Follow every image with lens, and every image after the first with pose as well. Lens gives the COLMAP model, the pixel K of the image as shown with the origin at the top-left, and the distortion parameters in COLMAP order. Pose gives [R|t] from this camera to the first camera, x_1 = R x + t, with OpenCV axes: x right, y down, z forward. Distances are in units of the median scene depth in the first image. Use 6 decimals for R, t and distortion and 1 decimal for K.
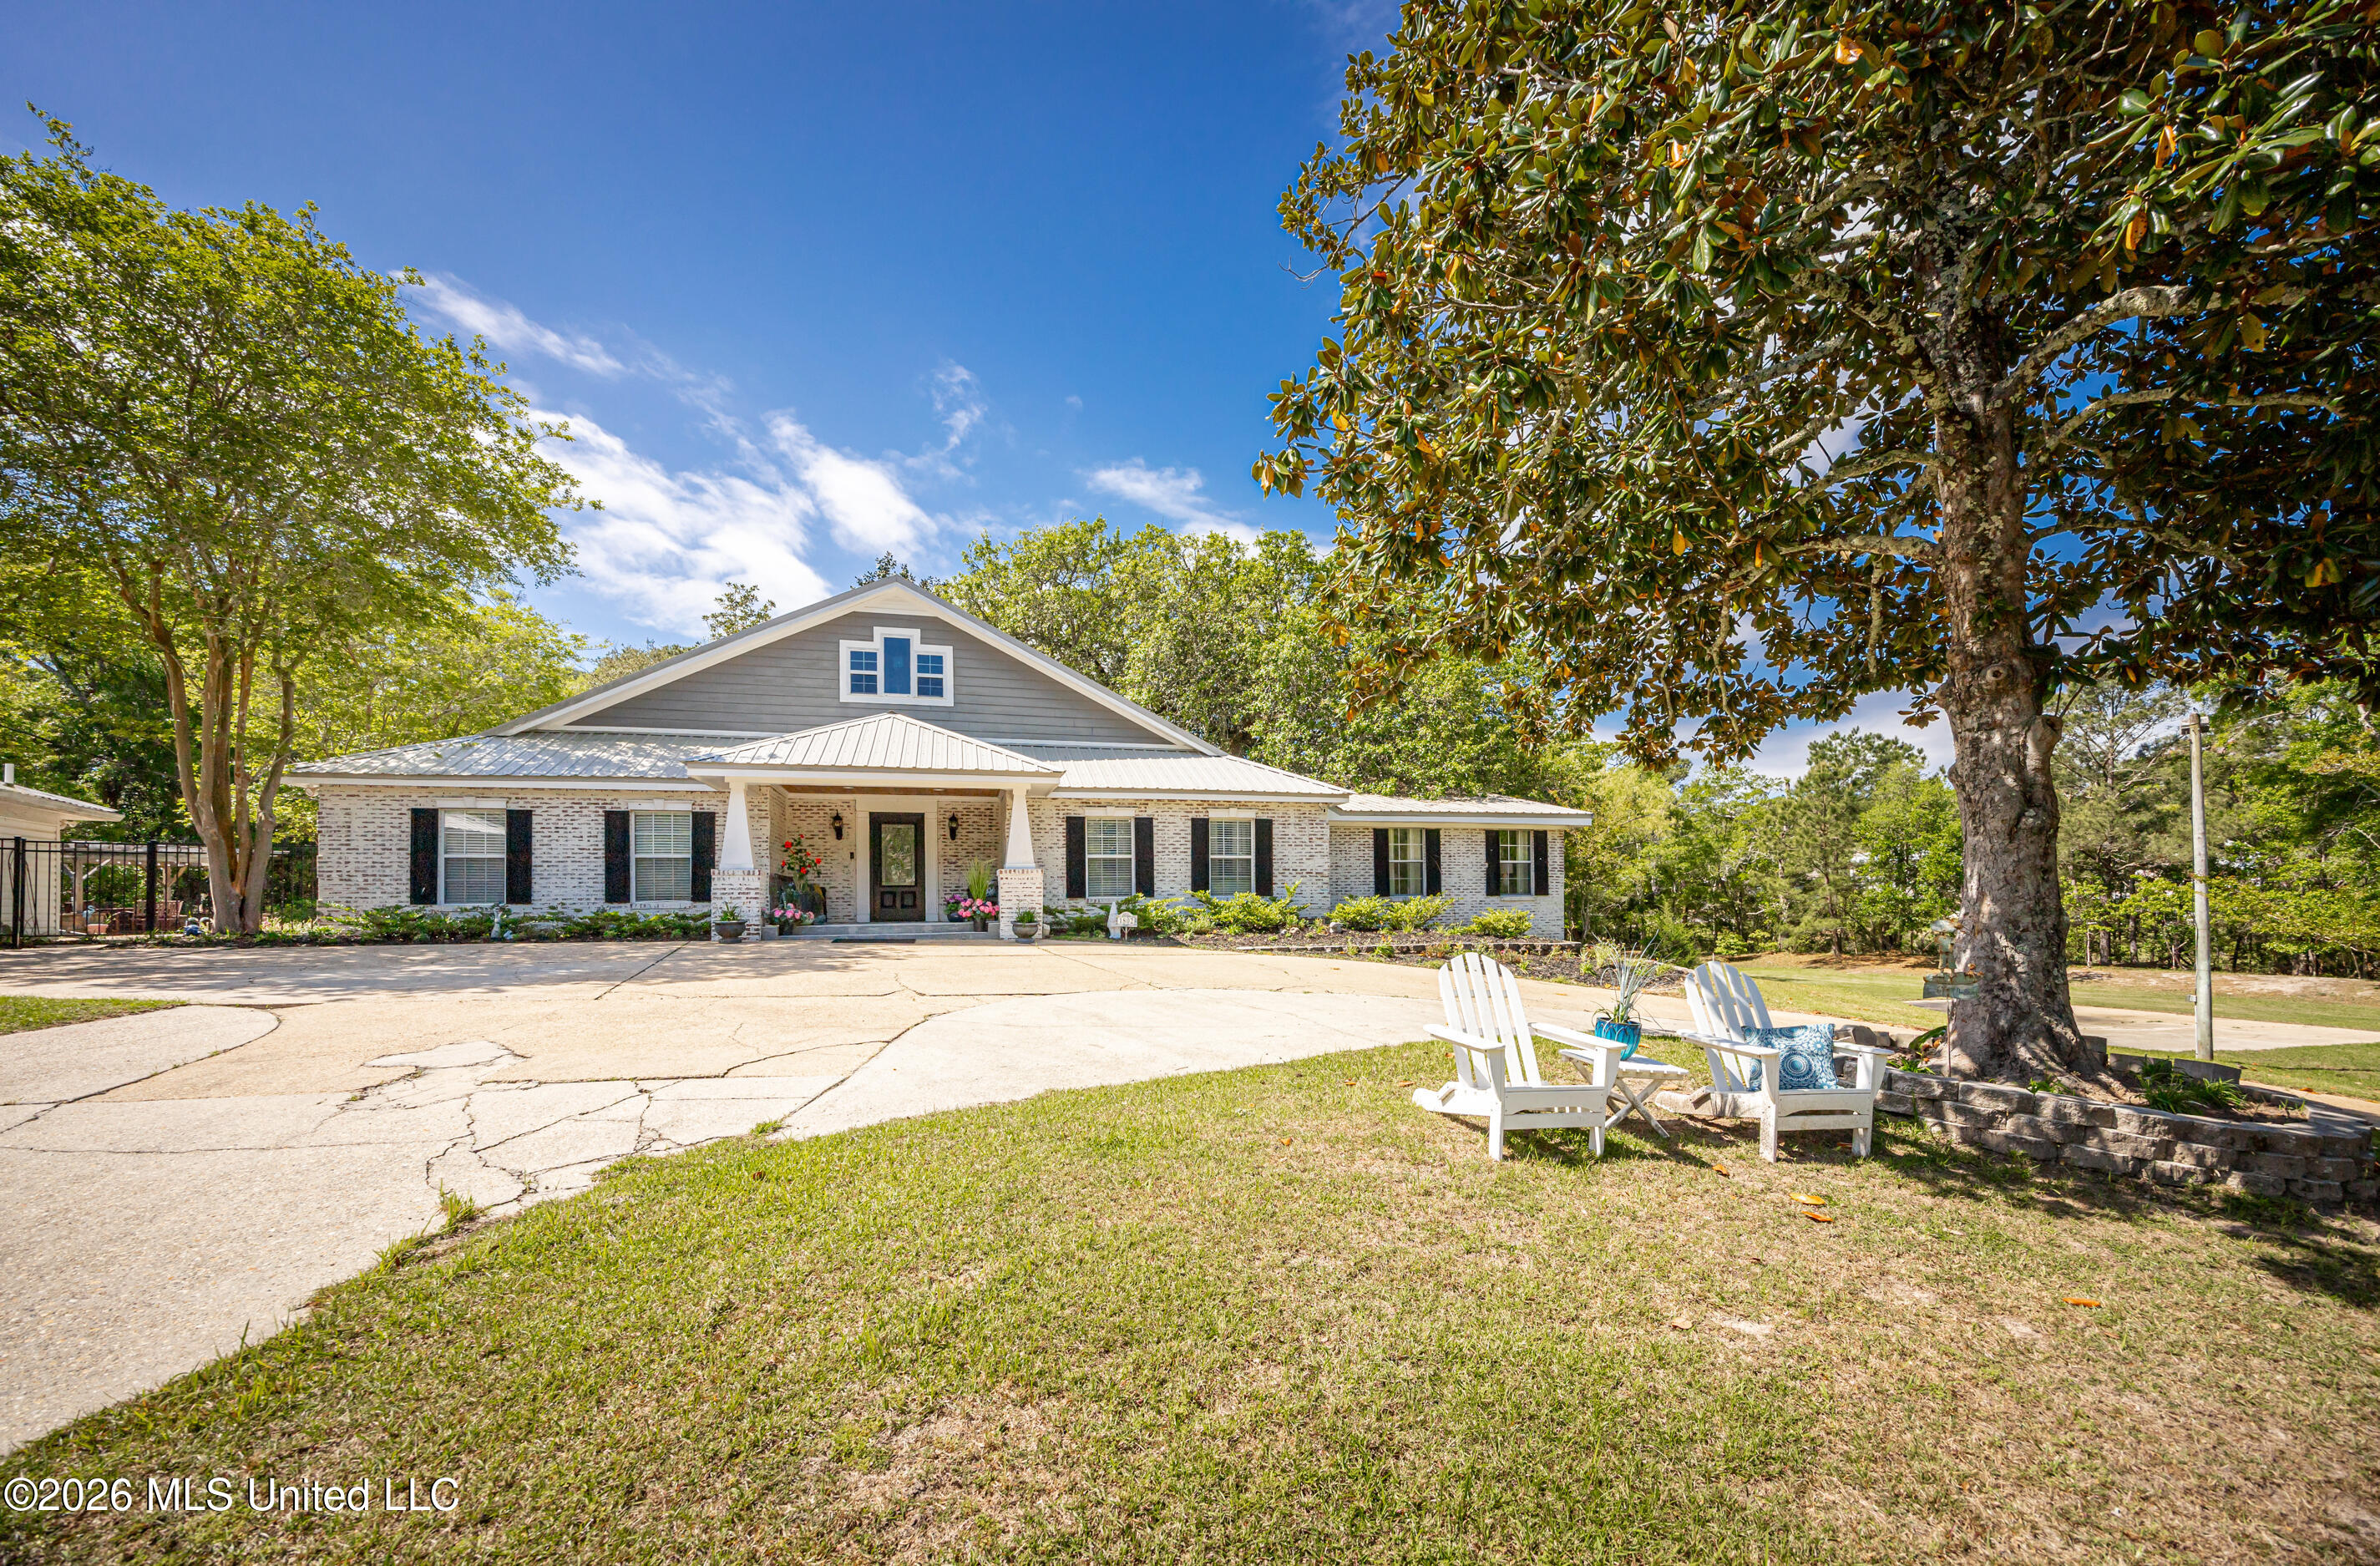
lens RADIAL K [[966.8, 0, 1256.8], [0, 966.8, 890.3], [0, 0, 1]] dist [0.000272, 0.000105]
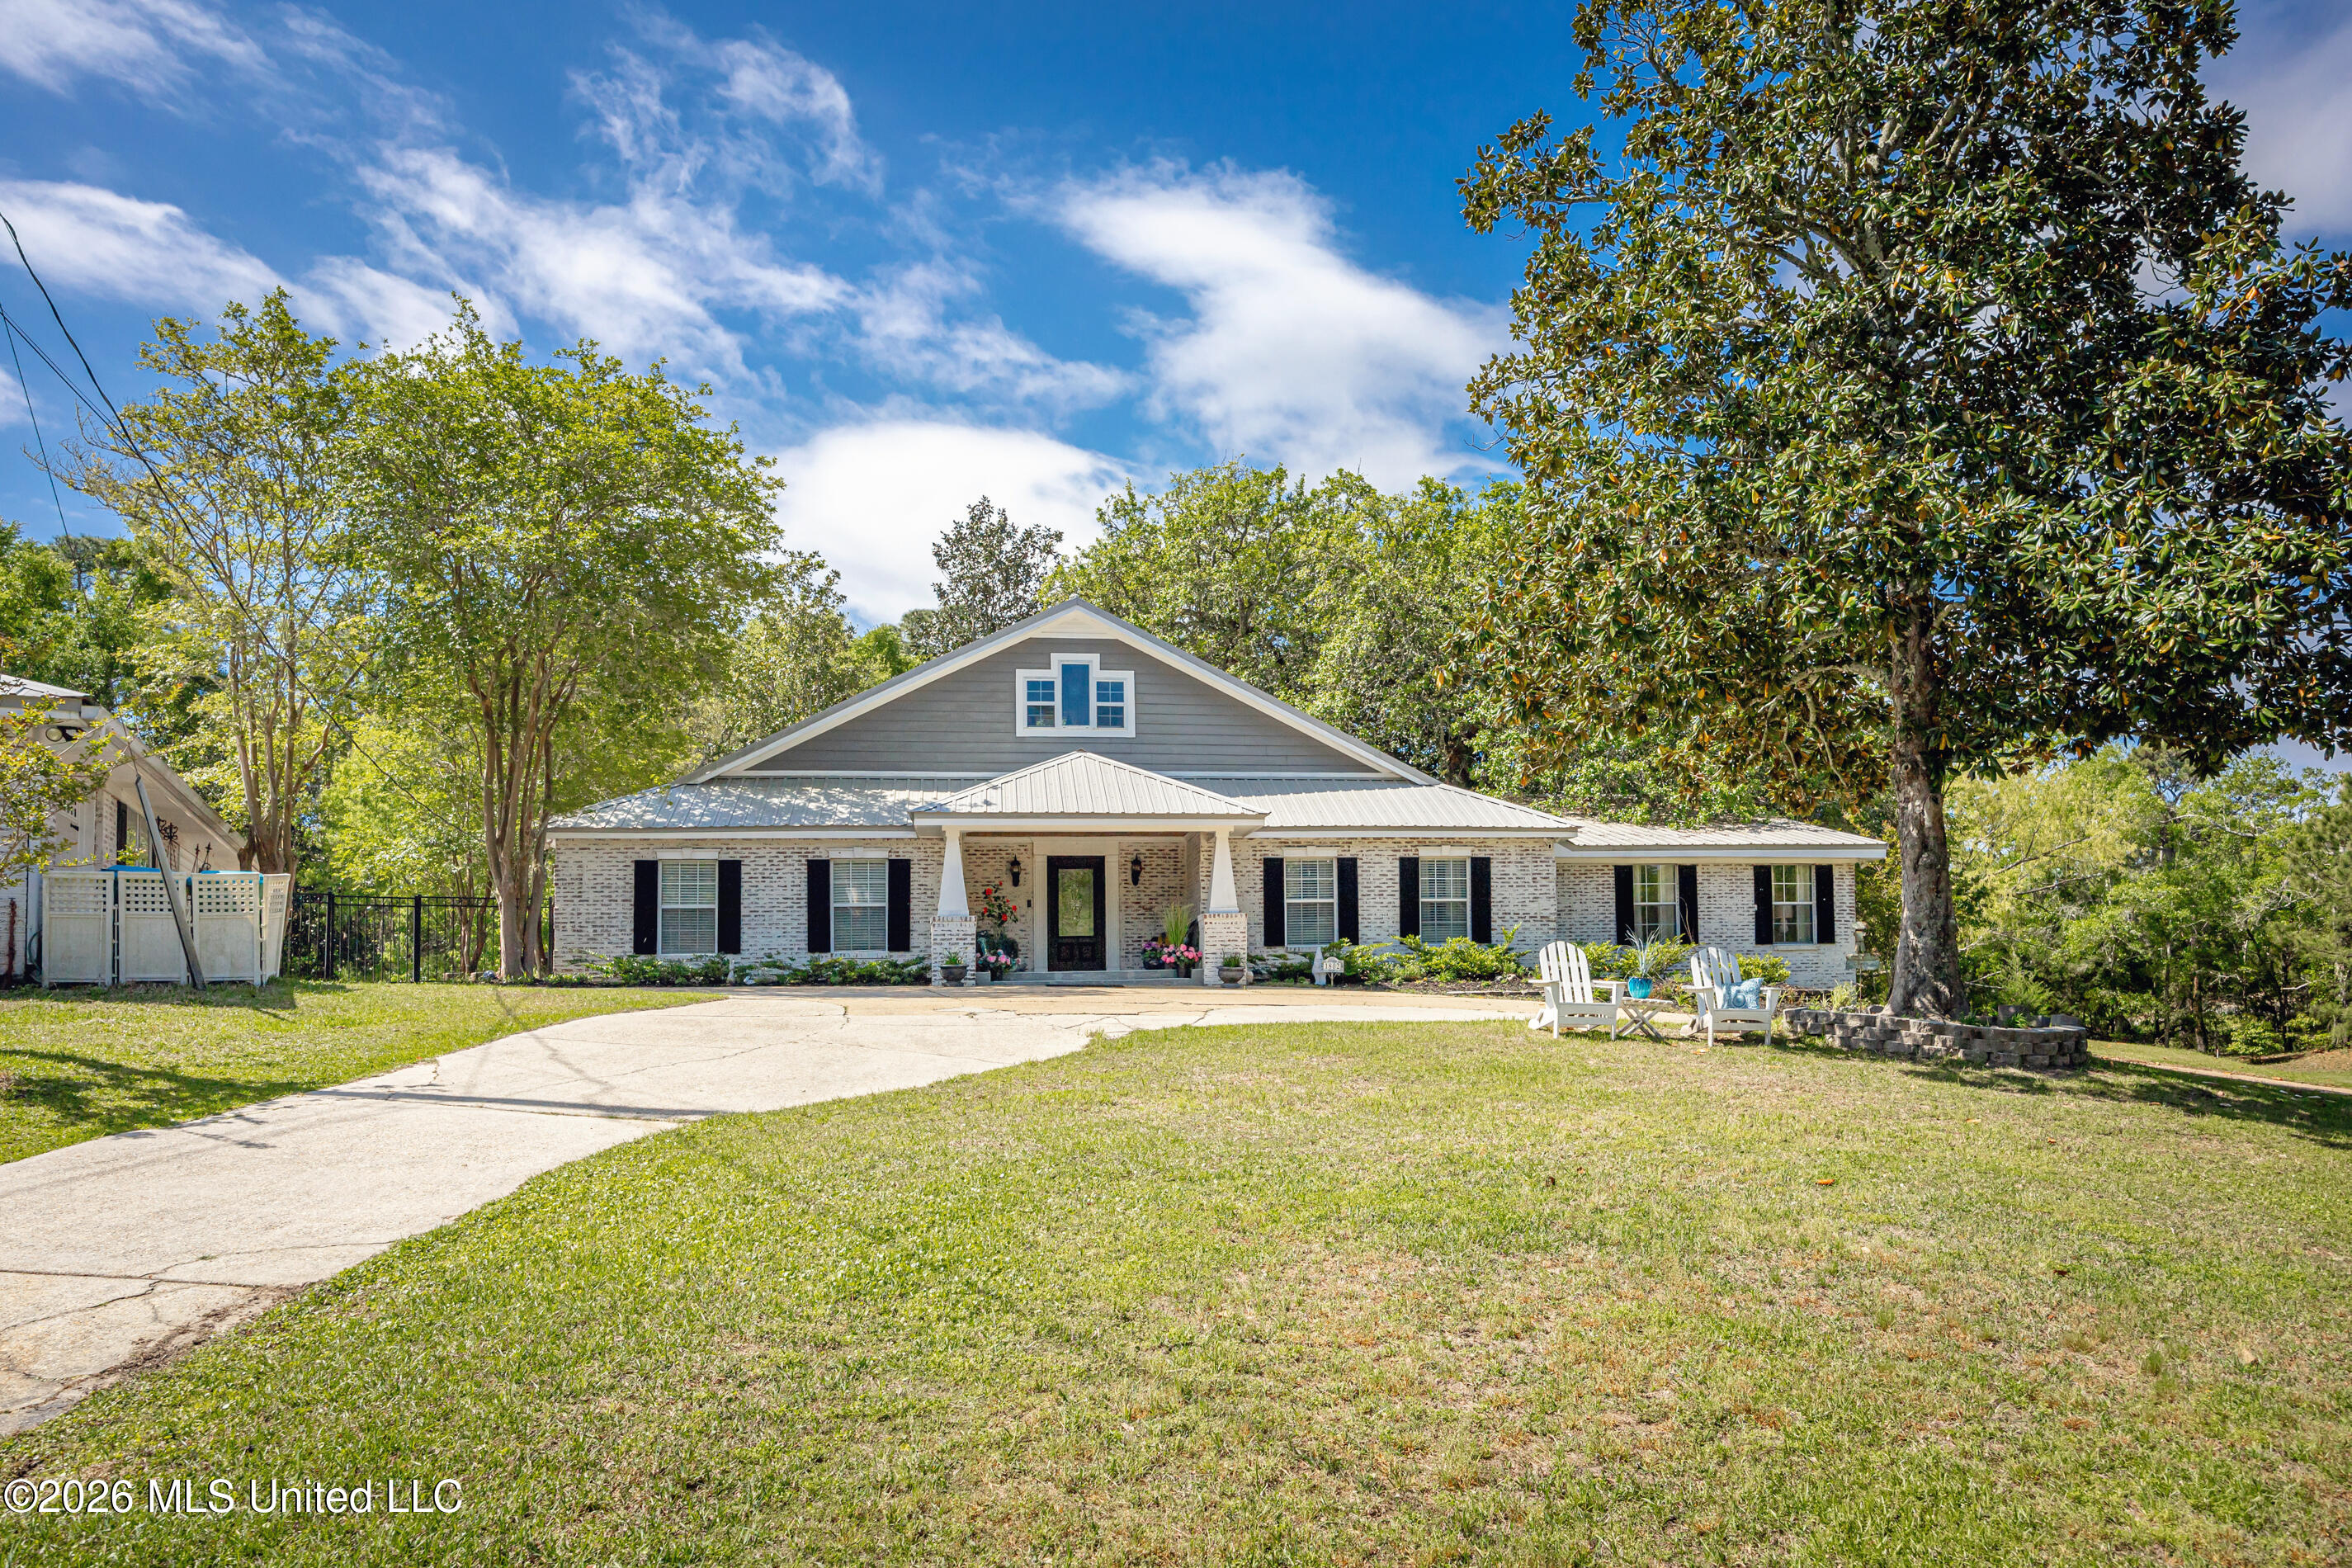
lens RADIAL K [[1526.5, 0, 1336.6], [0, 1526.5, 898.5], [0, 0, 1]] dist [0.003255, 0.000385]
pose [[0.993871, -0.011832, -0.109909, 0.030625], [0.007118, 0.999042, -0.043177, 0.025125], [0.110314, 0.042130, 0.993003, -0.425034]]
